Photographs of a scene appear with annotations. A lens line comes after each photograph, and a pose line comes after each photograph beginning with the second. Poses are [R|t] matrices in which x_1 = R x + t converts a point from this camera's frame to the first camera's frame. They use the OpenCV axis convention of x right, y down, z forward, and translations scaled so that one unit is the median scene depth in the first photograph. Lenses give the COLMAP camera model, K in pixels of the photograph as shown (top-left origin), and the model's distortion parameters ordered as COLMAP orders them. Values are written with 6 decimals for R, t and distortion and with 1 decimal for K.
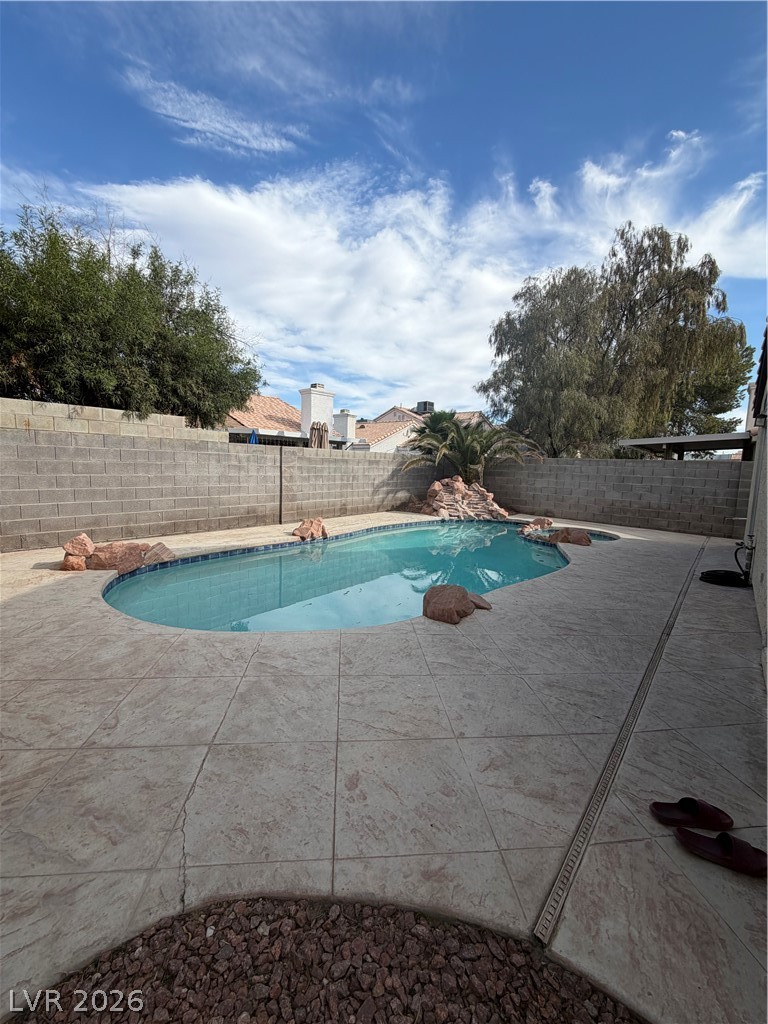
lens RADIAL K [[412.4, 0, 386.4], [0, 412.4, 514.4], [0, 0, 1]] dist [0.007551, -0.000998]
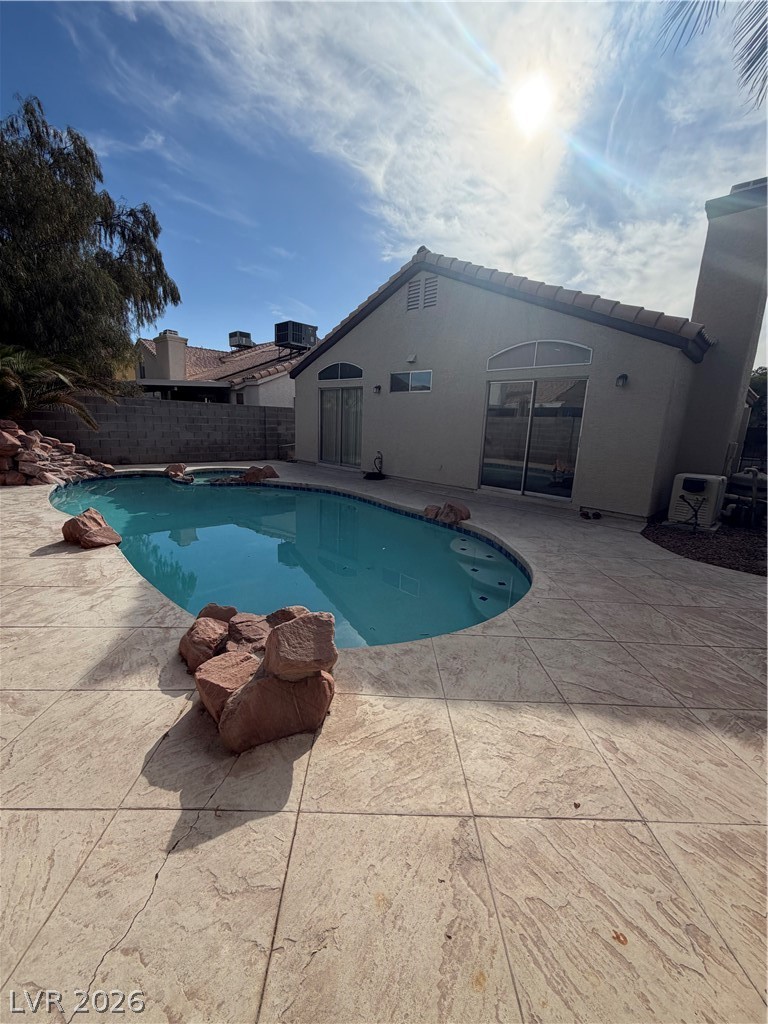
lens RADIAL K [[412.4, 0, 382.2], [0, 412.4, 510.6], [0, 0, 1]] dist [0.007551, -0.000998]
pose [[0.061263, -0.240174, 0.968795, -0.792805], [0.089675, 0.968017, 0.234311, -0.098286], [-0.994085, 0.072522, 0.080841, 0.652608]]
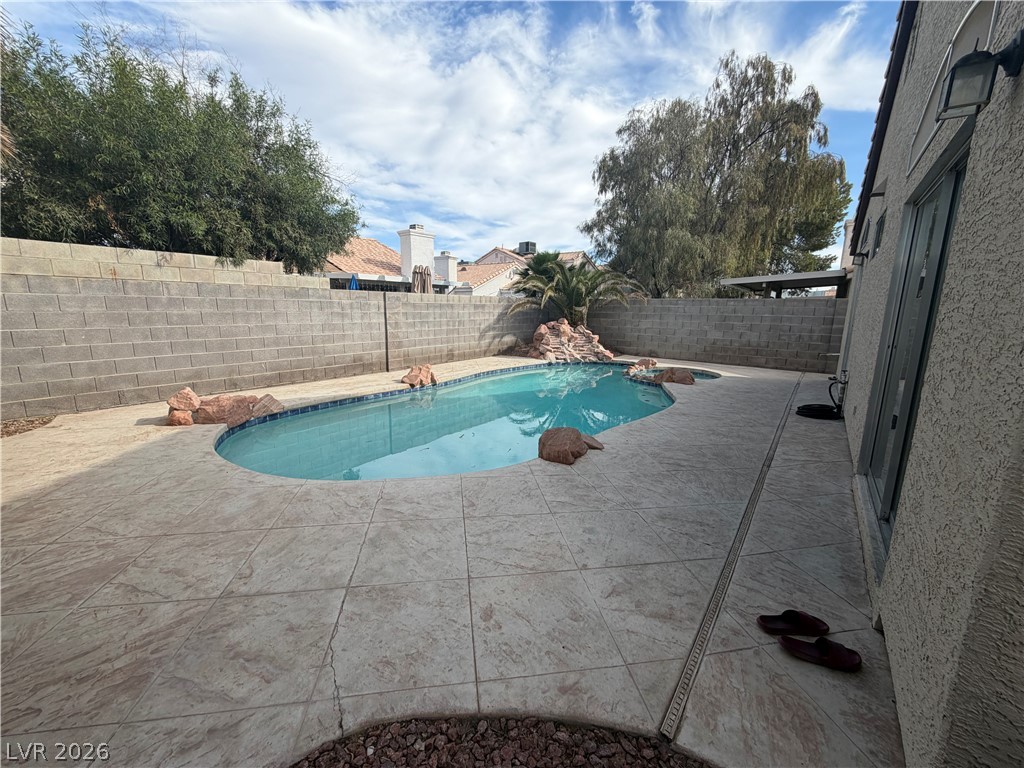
lens RADIAL K [[412.4, 0, 511.3], [0, 412.4, 391.5], [0, 0, 1]] dist [0.007551, -0.000998]
pose [[0.998289, -0.029653, 0.050398, -0.016161], [0.025481, 0.996348, 0.081496, -0.002953], [-0.052630, -0.080072, 0.995399, -0.005454]]
